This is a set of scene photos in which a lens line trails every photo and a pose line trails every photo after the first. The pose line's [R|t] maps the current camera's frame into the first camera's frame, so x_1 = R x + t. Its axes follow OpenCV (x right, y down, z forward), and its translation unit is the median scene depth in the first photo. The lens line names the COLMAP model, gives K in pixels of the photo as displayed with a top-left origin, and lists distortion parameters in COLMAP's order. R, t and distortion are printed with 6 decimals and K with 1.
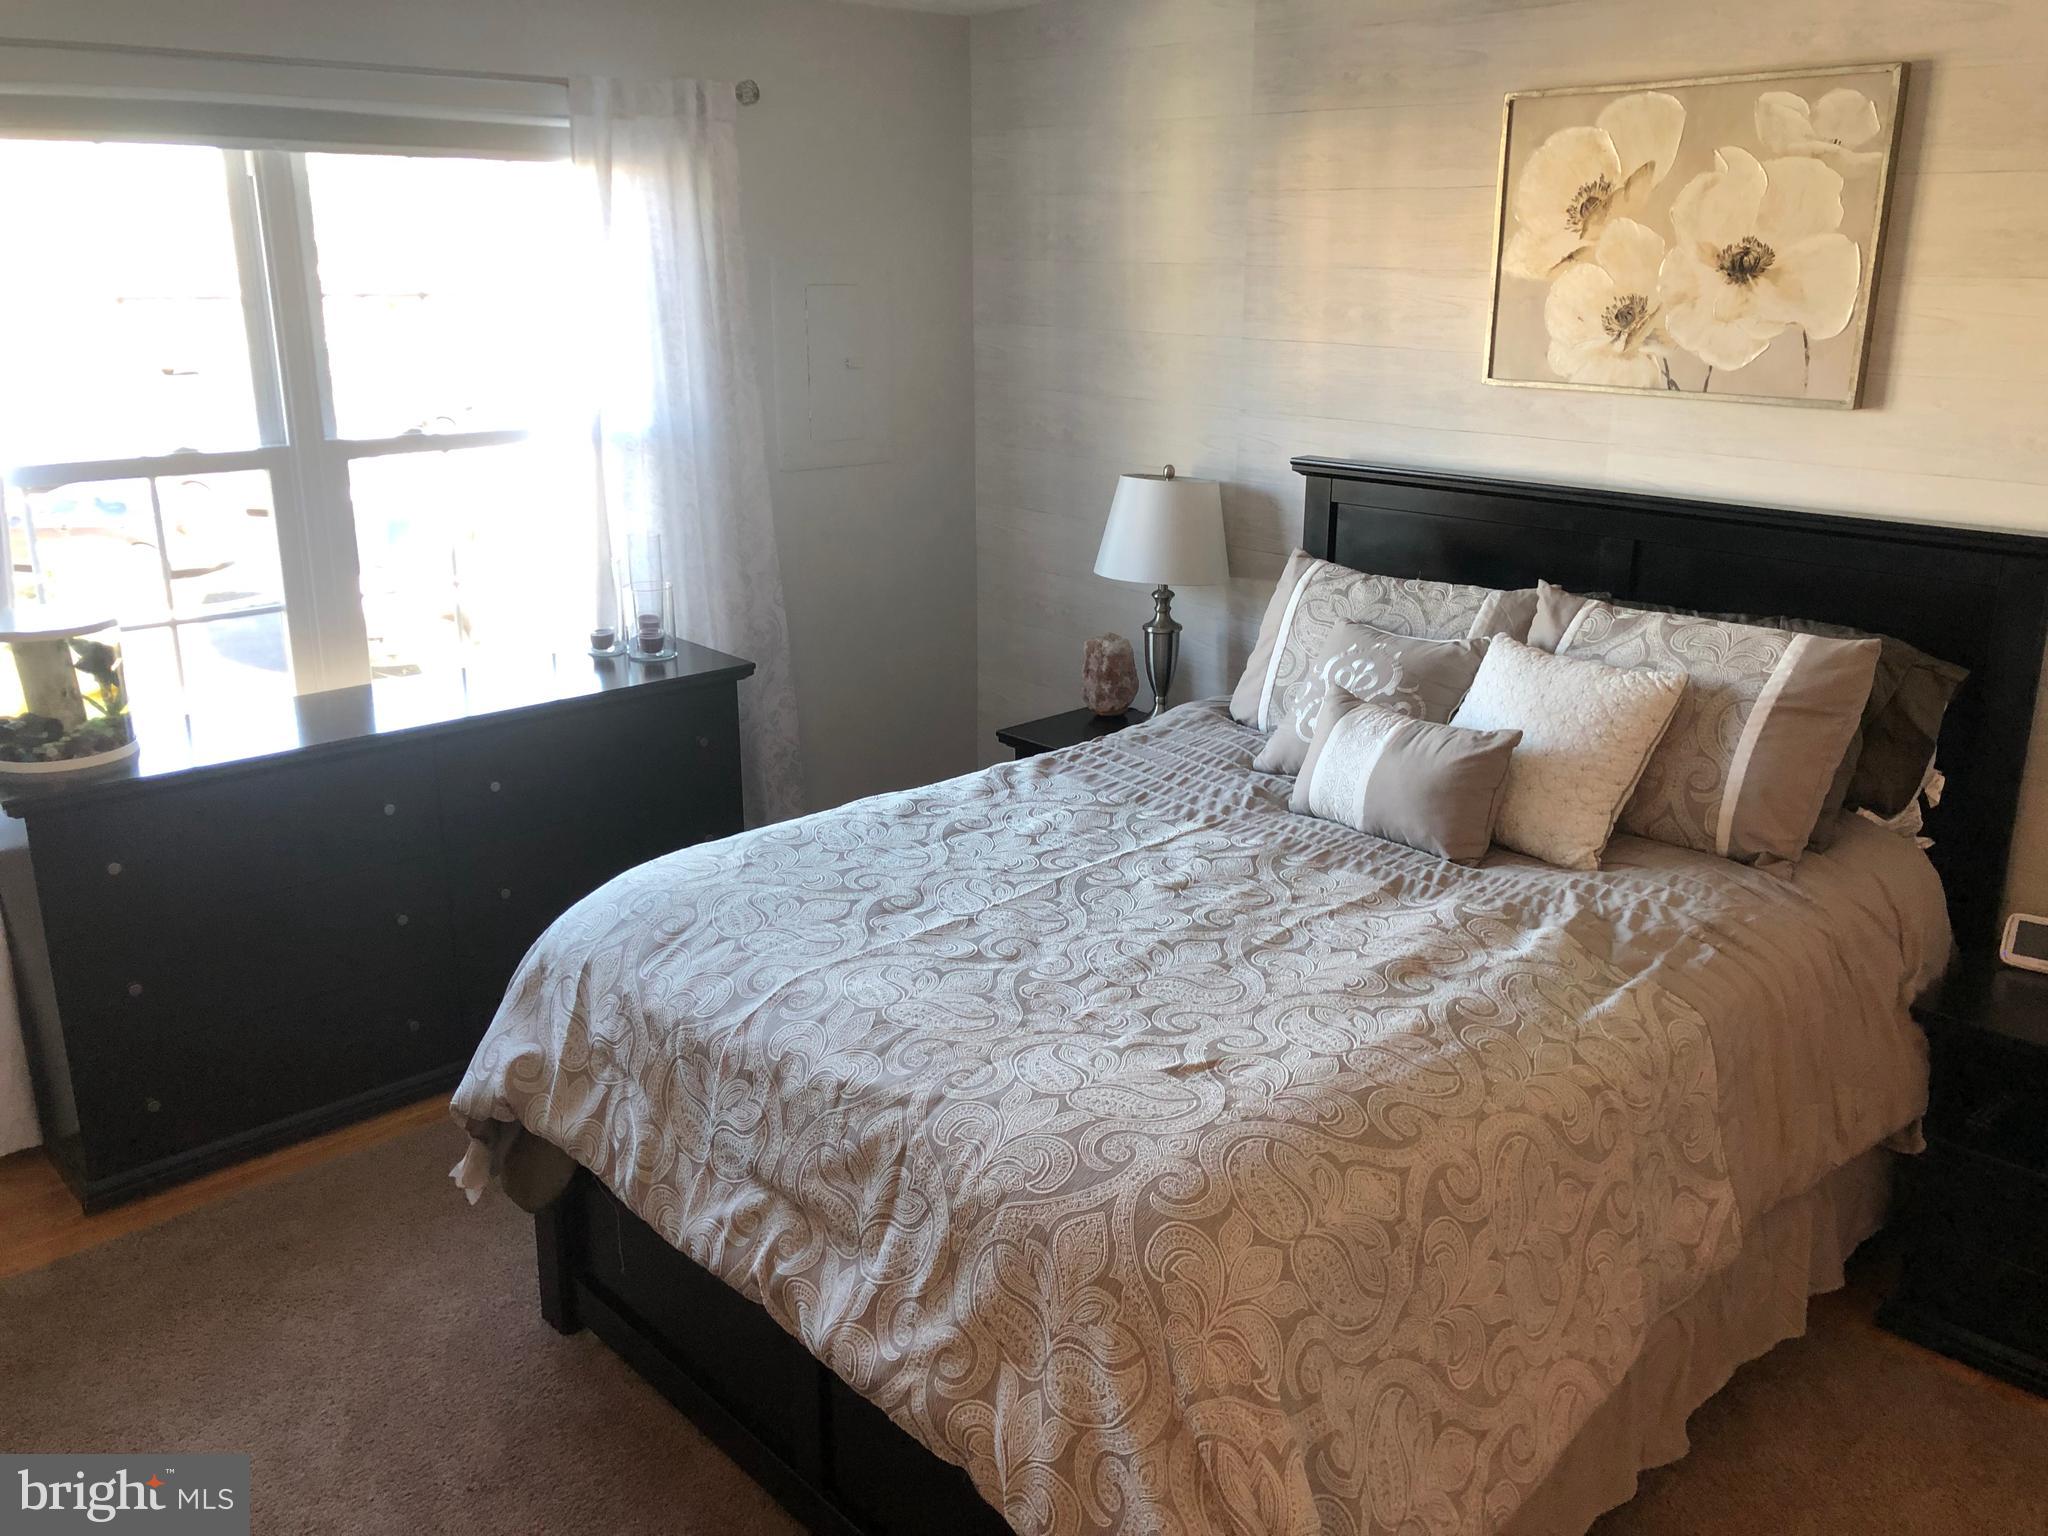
lens RADIAL K [[1683.6, 0, 1030.9], [0, 1683.6, 721.4], [0, 0, 1]] dist [0.035072, -0.000491]
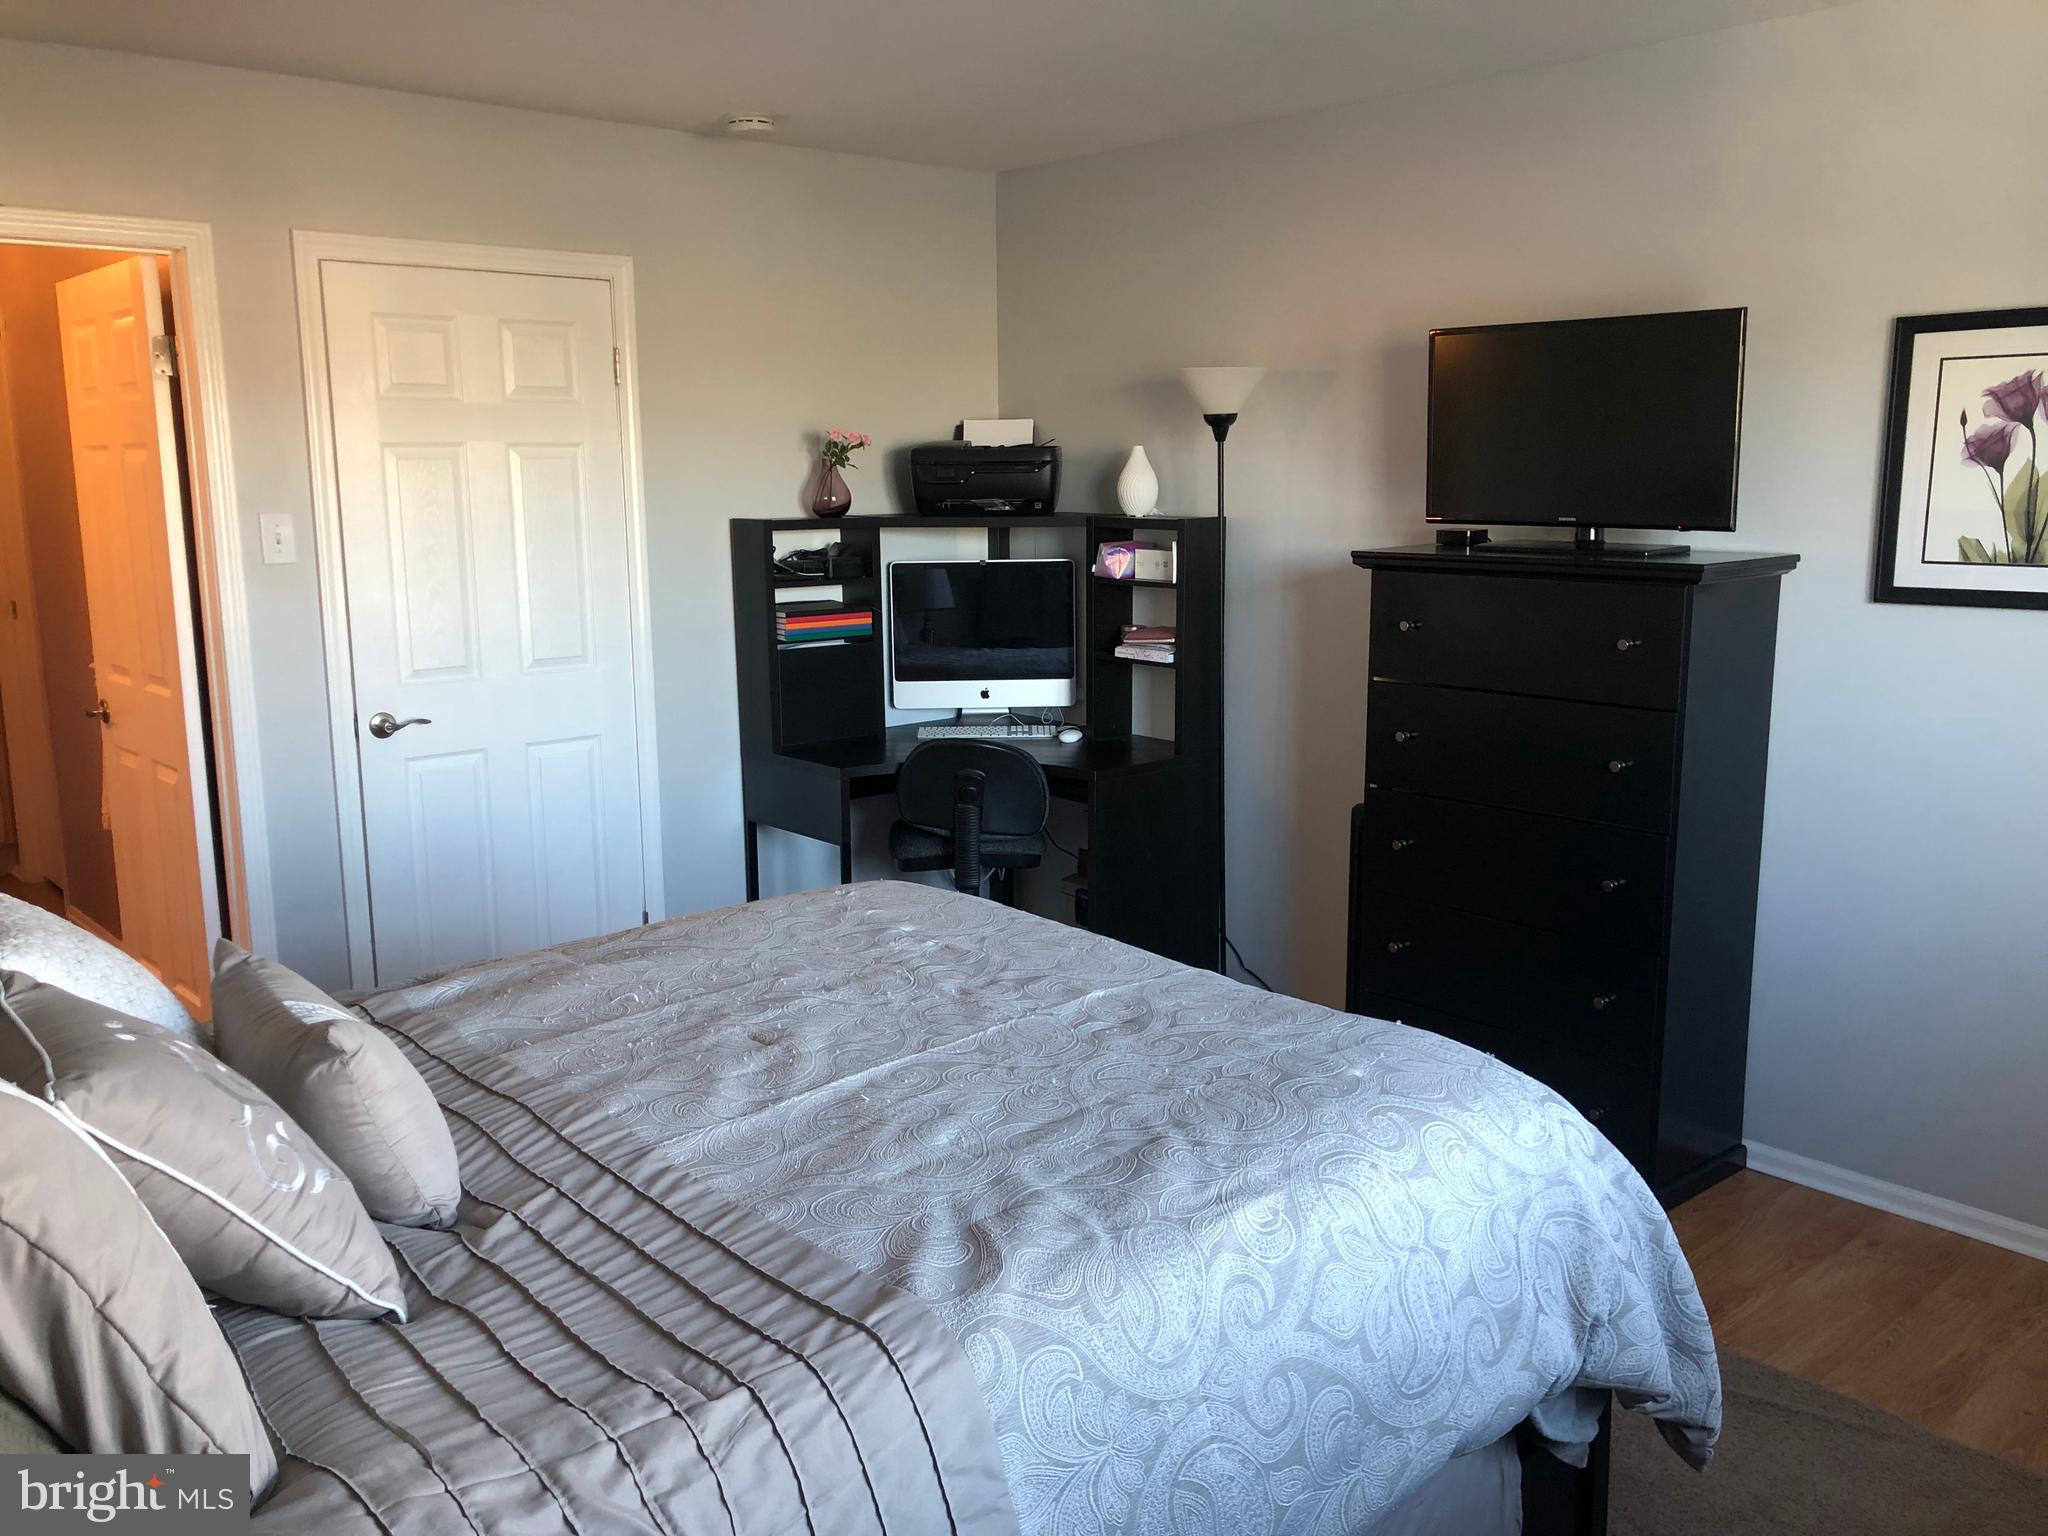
lens RADIAL K [[1681.8, 0, 1021.8], [0, 1681.8, 768.4], [0, 0, 1]] dist [0.003676, -0.000254]
pose [[-0.999814, 0.001498, 0.019249, -0.037958], [0.009781, 0.898877, 0.438092, -0.306726], [-0.016646, 0.438199, -0.898724, 1.391961]]
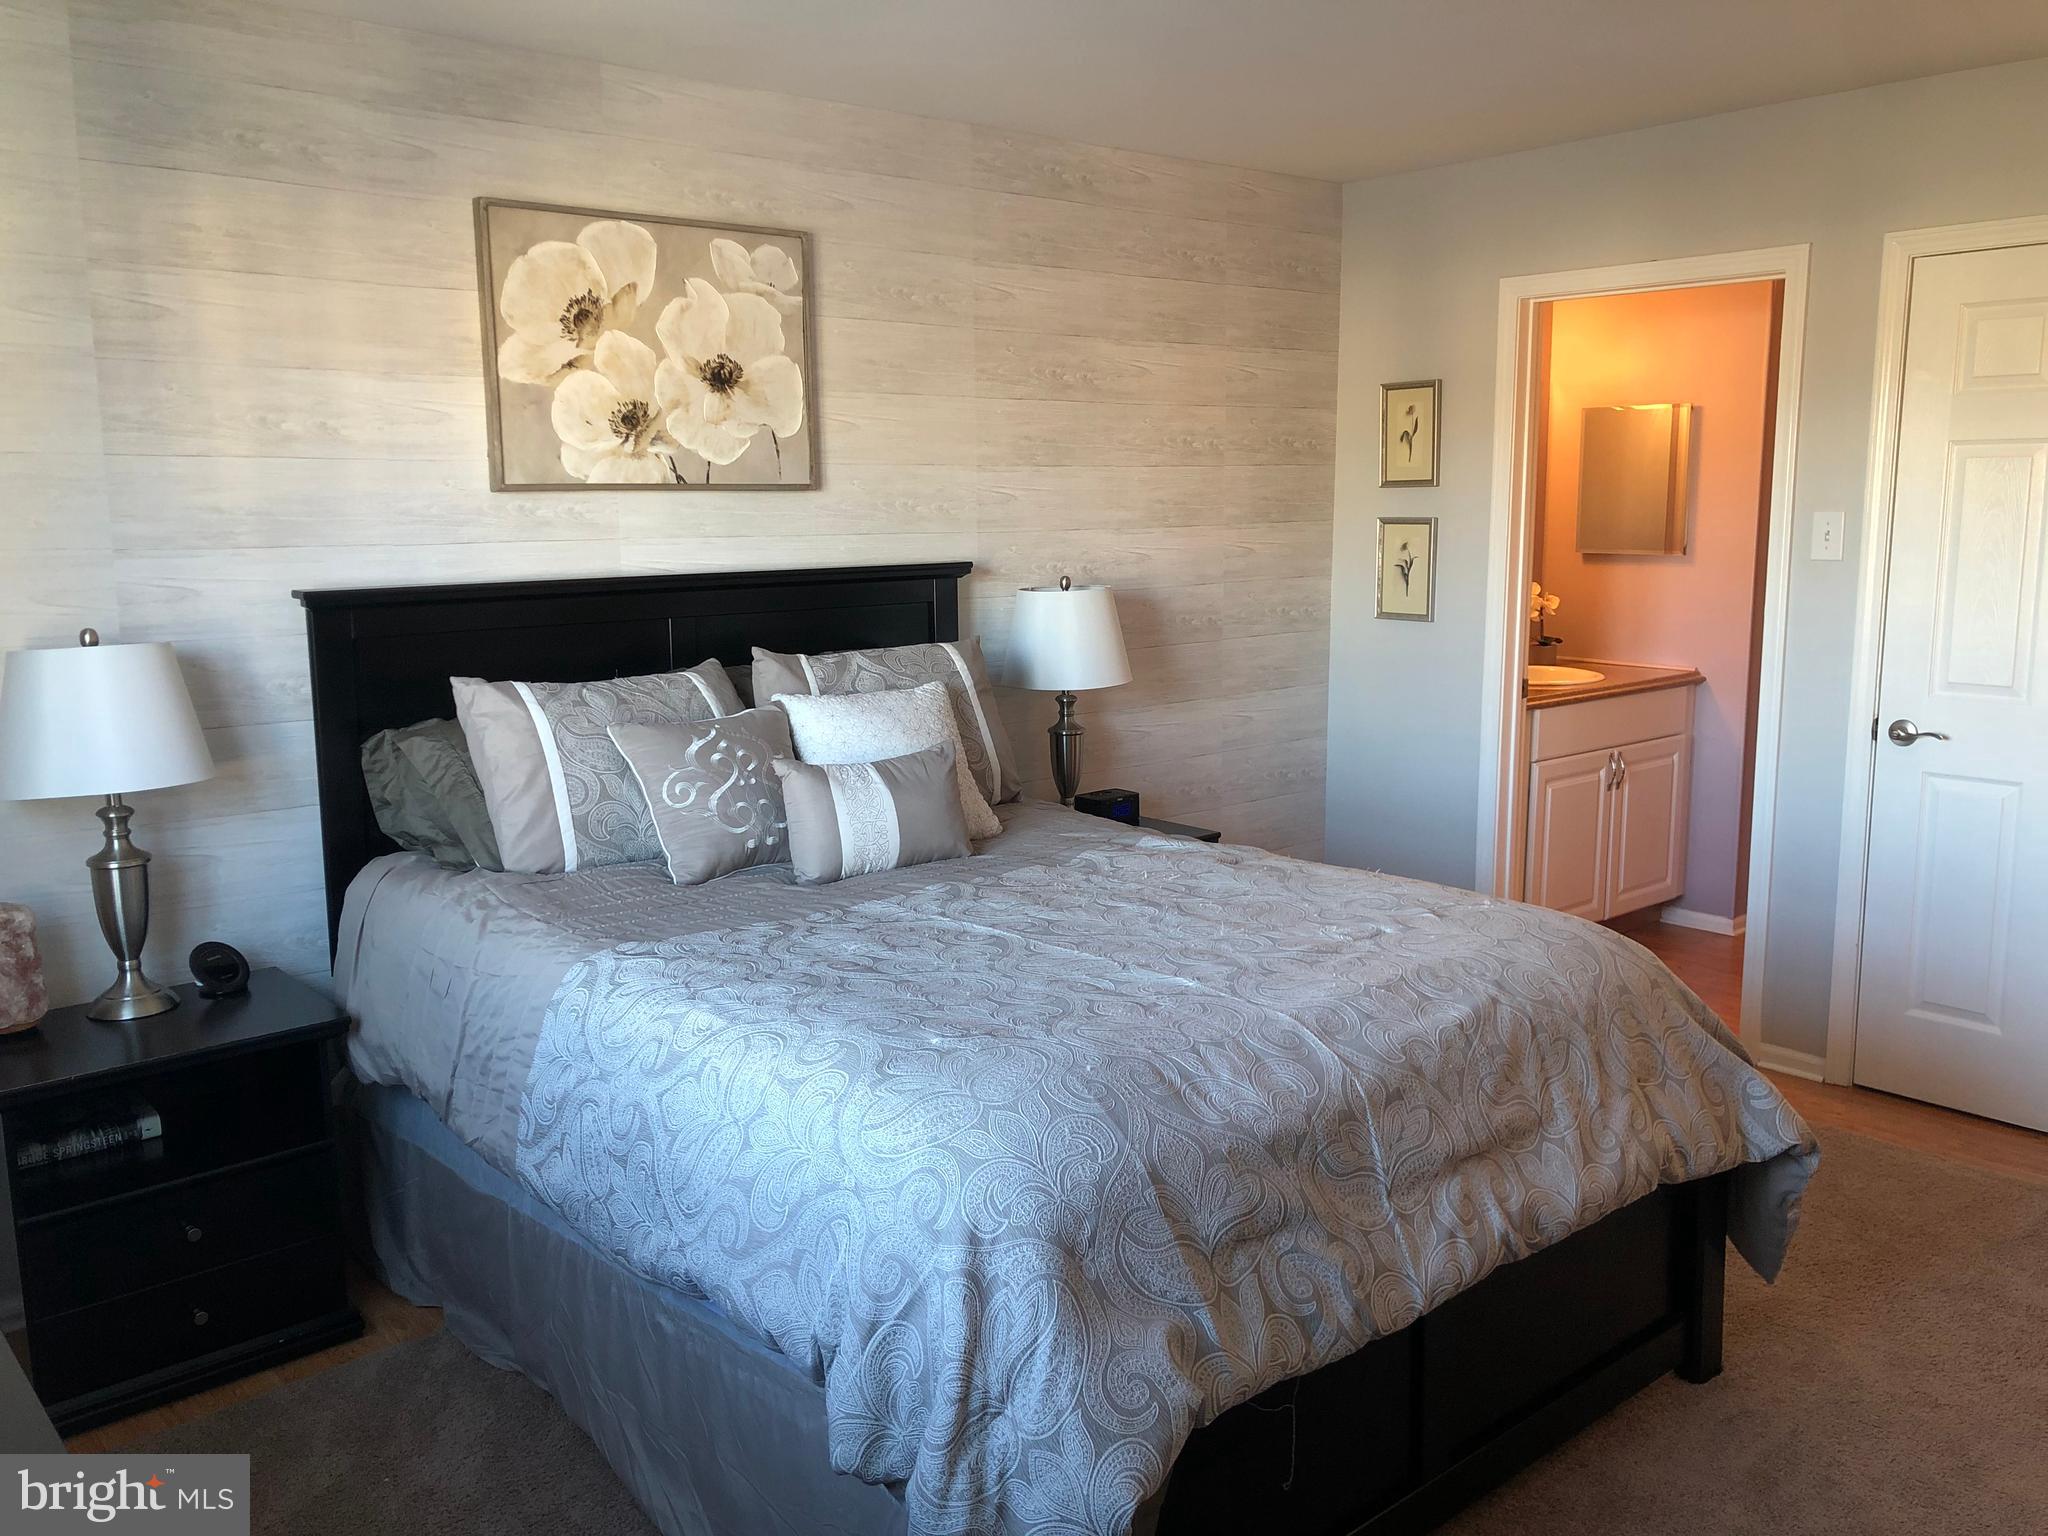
lens RADIAL K [[1687.9, 0, 1023.9], [0, 1687.9, 756.0], [0, 0, 1]] dist [0.010217, -0.003947]
pose [[0.035507, -0.157426, 0.986892, -0.783184], [0.280770, 0.949312, 0.141330, -0.121720], [-0.959118, 0.272071, 0.077907, 0.765443]]
